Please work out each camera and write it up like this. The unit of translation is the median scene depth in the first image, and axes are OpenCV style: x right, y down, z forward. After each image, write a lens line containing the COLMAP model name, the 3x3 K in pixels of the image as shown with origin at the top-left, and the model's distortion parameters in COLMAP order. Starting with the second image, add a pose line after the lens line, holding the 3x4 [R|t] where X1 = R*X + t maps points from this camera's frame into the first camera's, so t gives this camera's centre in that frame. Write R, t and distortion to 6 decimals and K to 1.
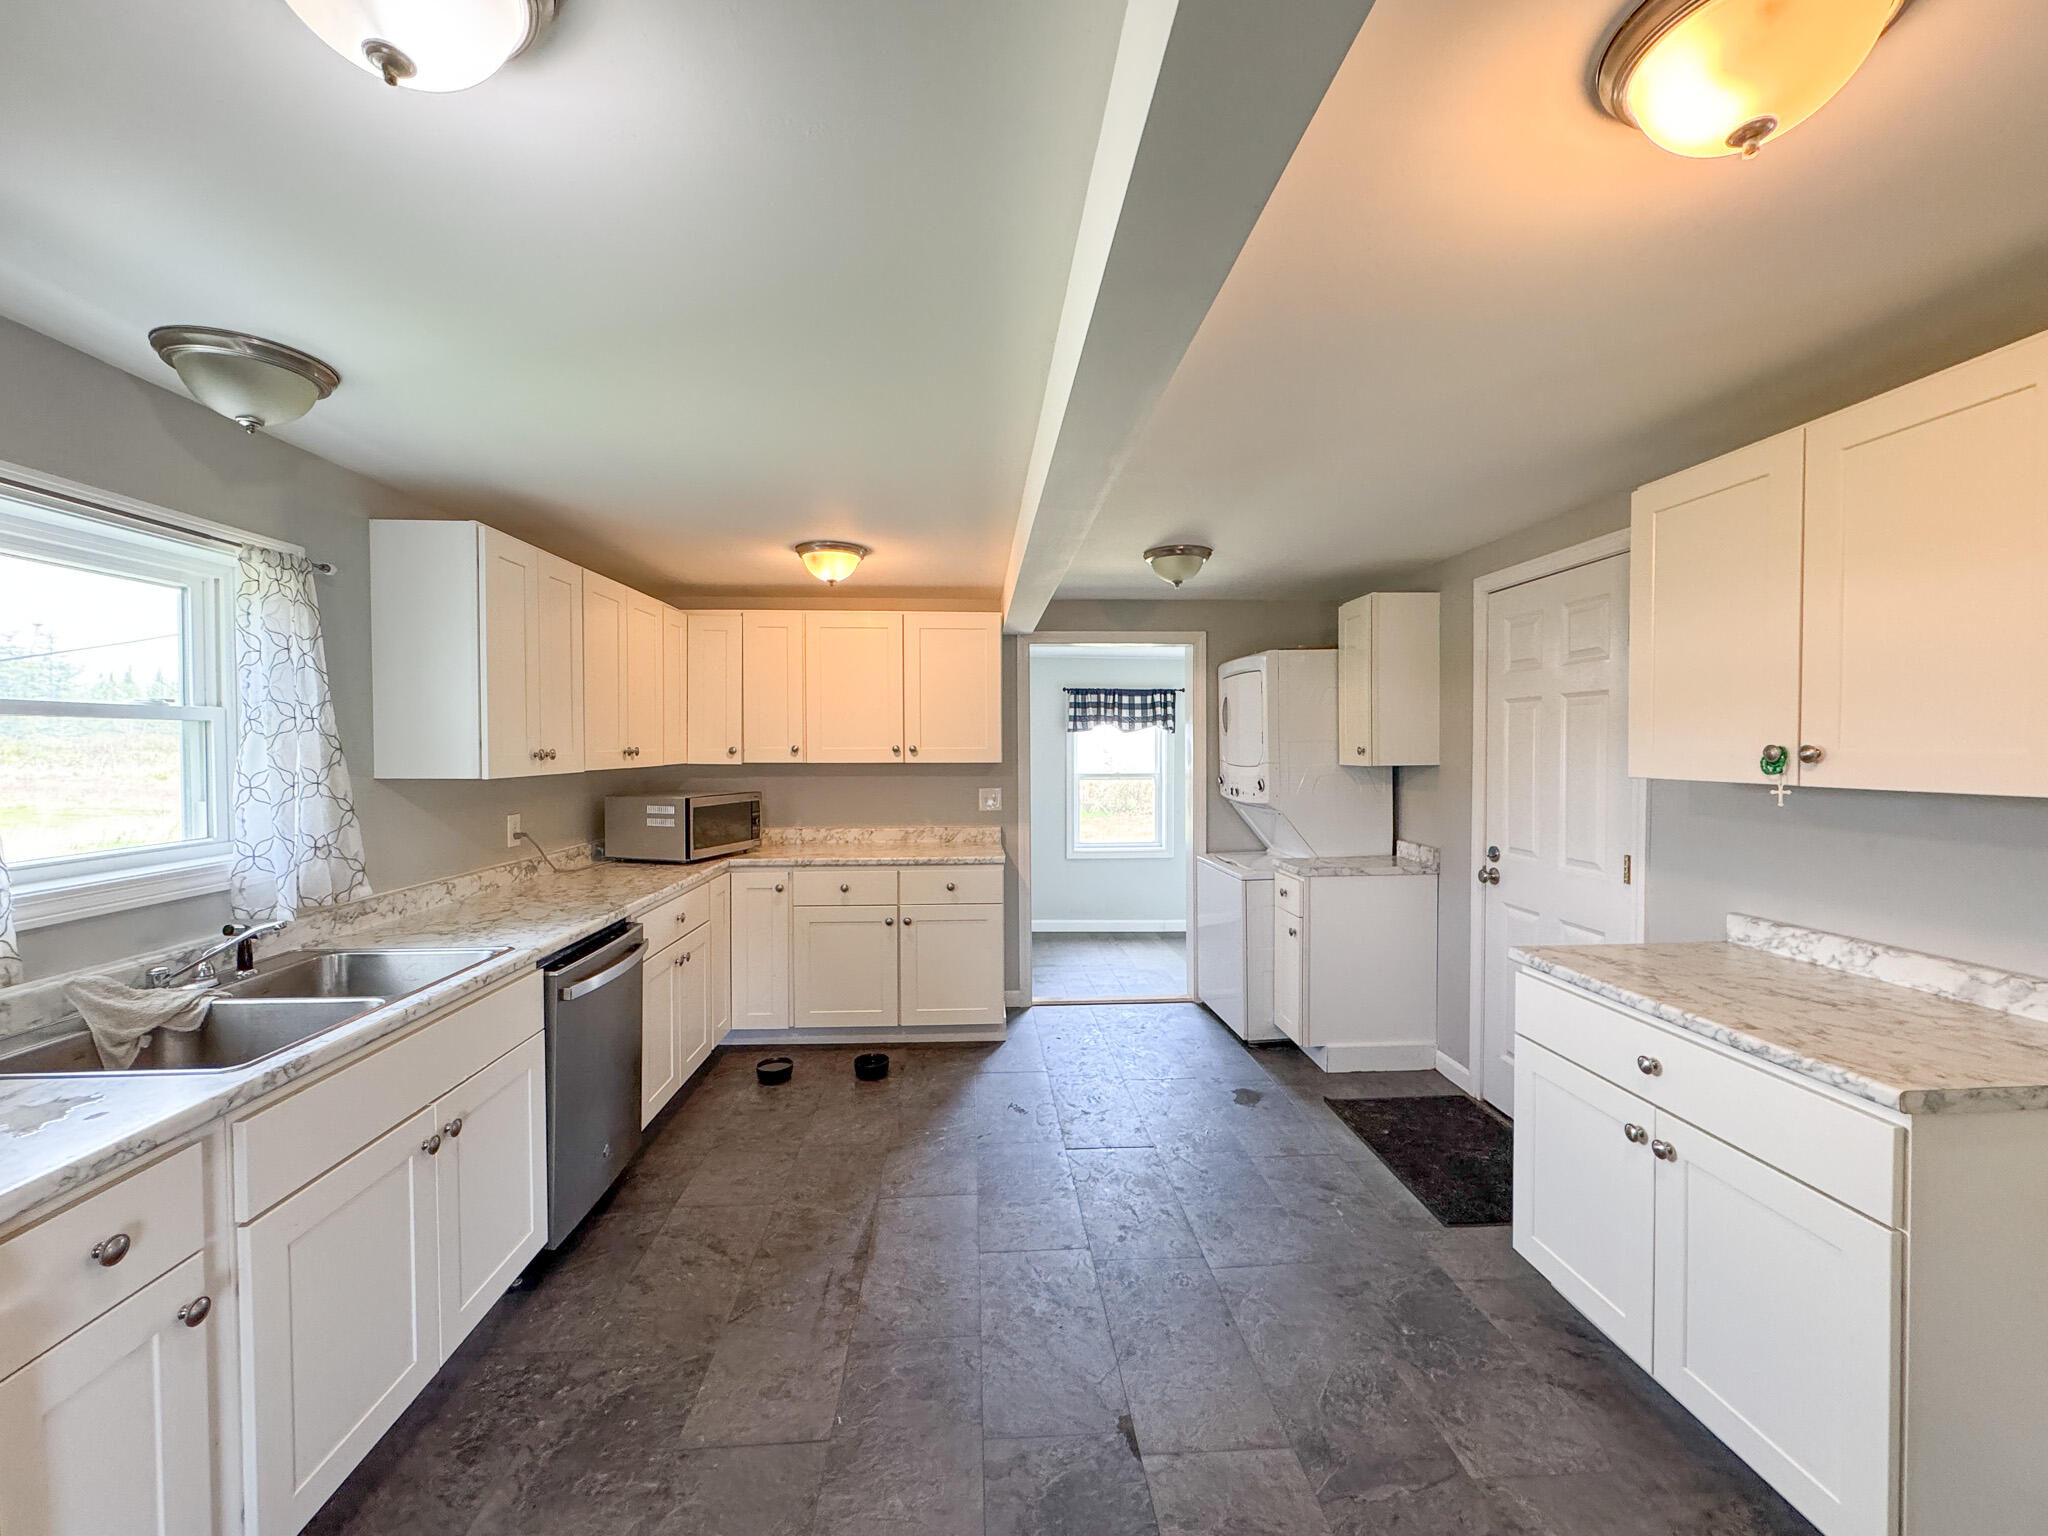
lens RADIAL K [[834.1, 0, 1020.2], [0, 834.1, 764.0], [0, 0, 1]] dist [-0.001263, 0.000038]
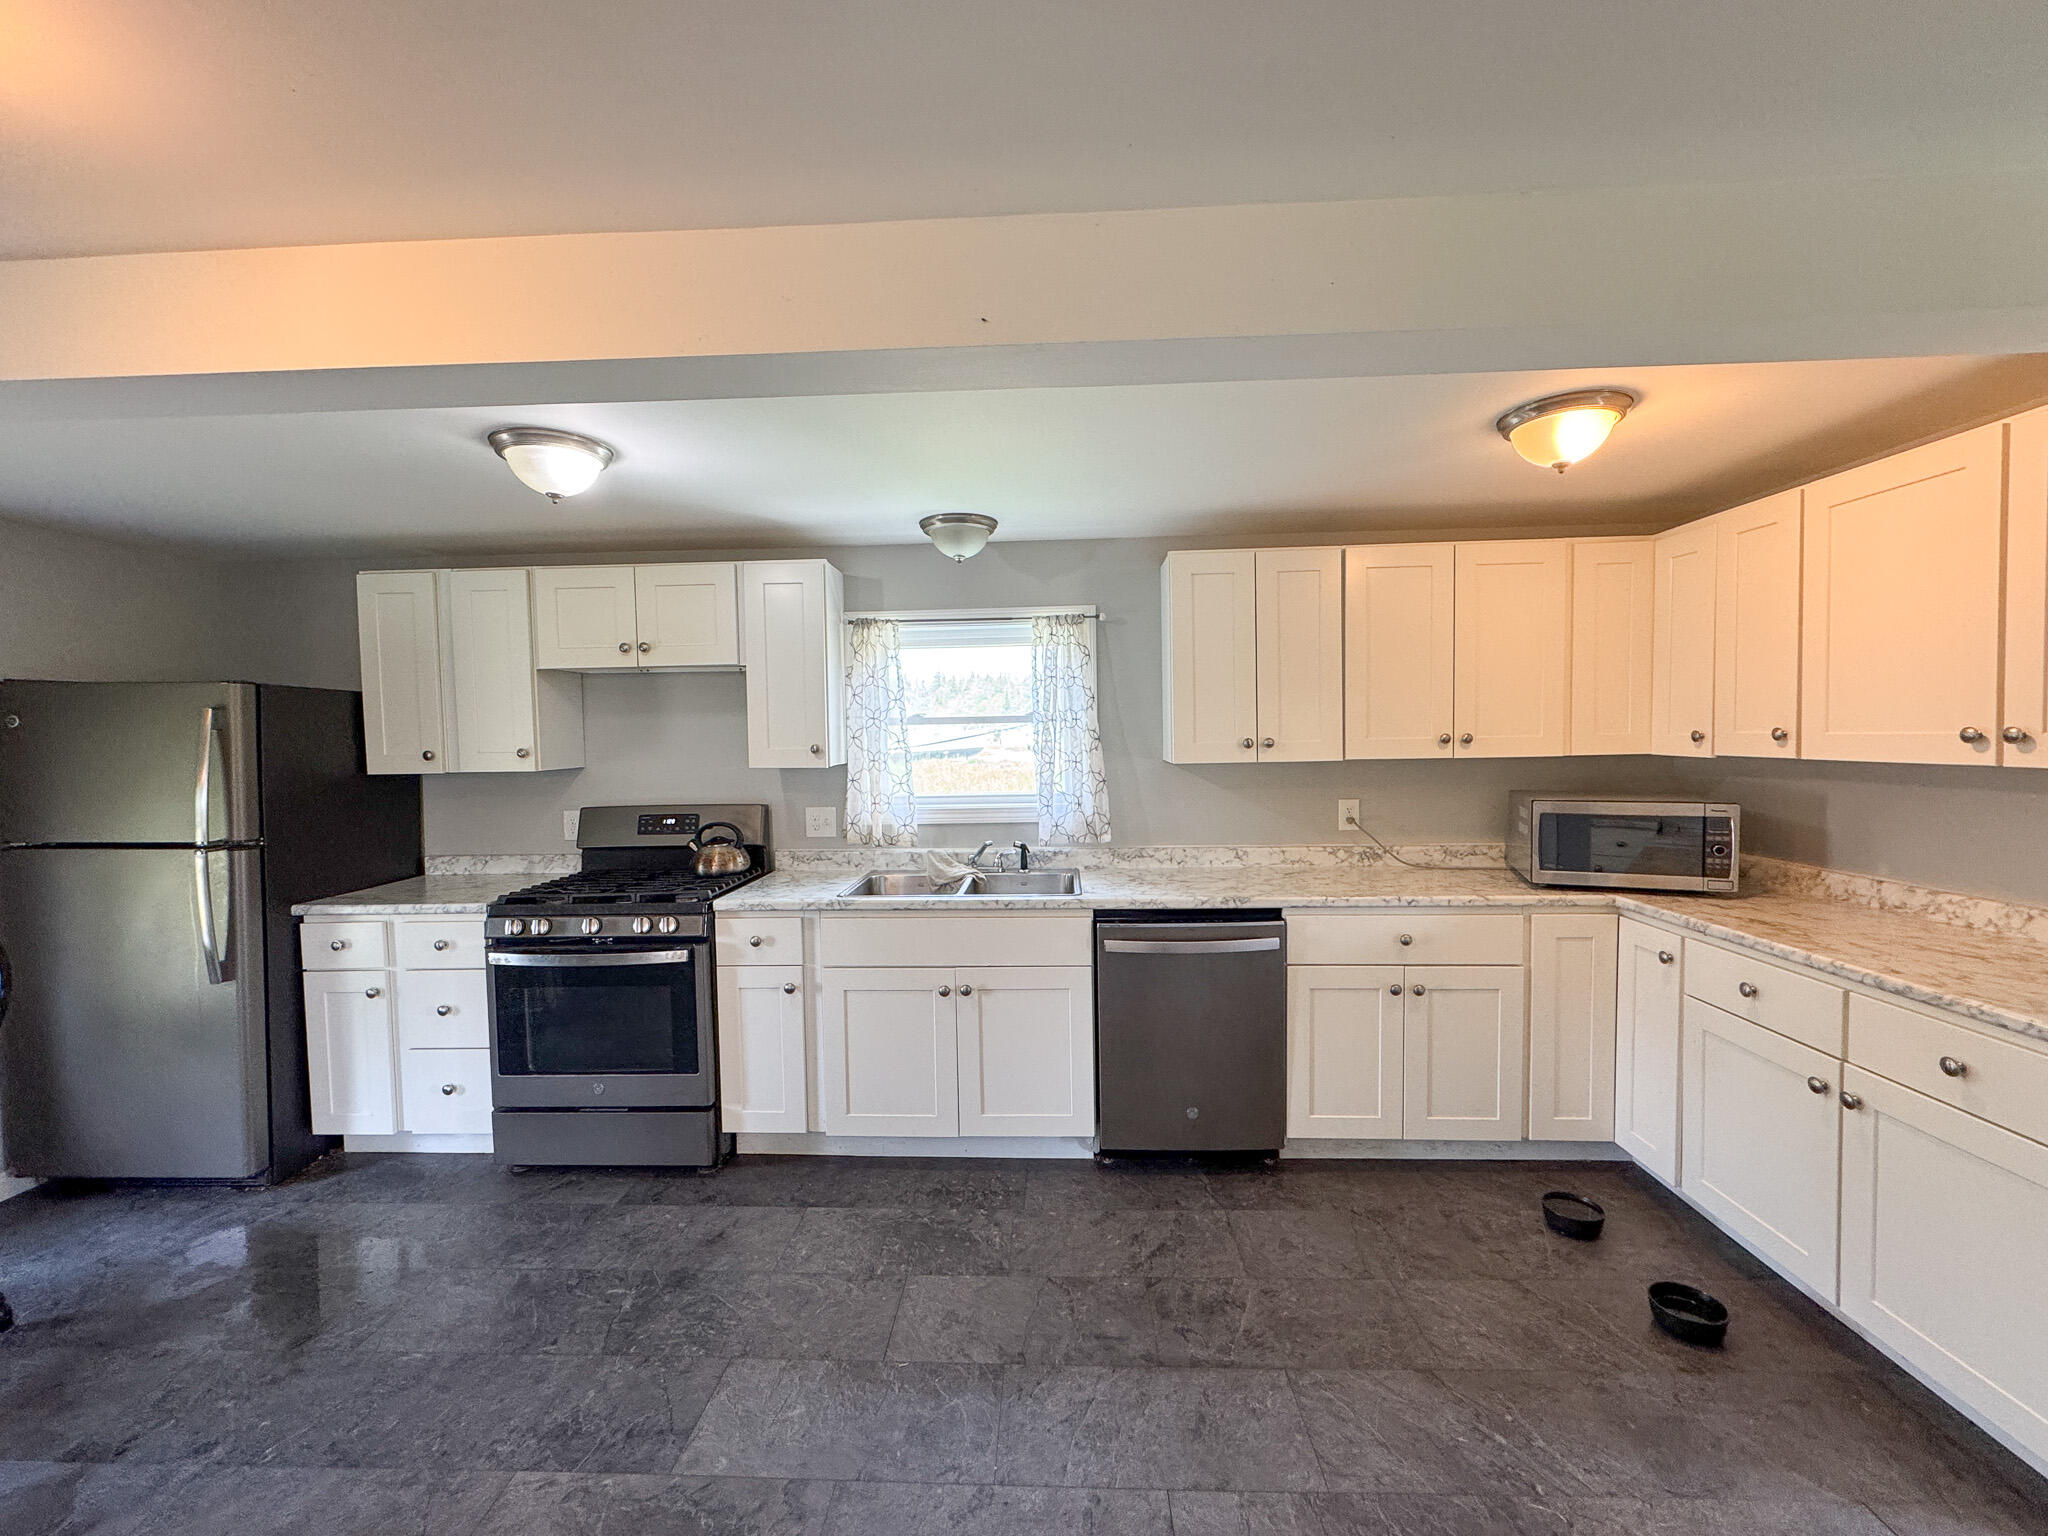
lens RADIAL K [[834.1, 0, 1018.0], [0, 834.1, 767.2], [0, 0, 1]] dist [-0.001263, 0.000038]
pose [[-0.105983, 0.039460, -0.993585, 0.519292], [-0.008446, 0.999141, 0.040582, -0.019762], [0.994332, 0.012693, -0.105559, 0.803106]]
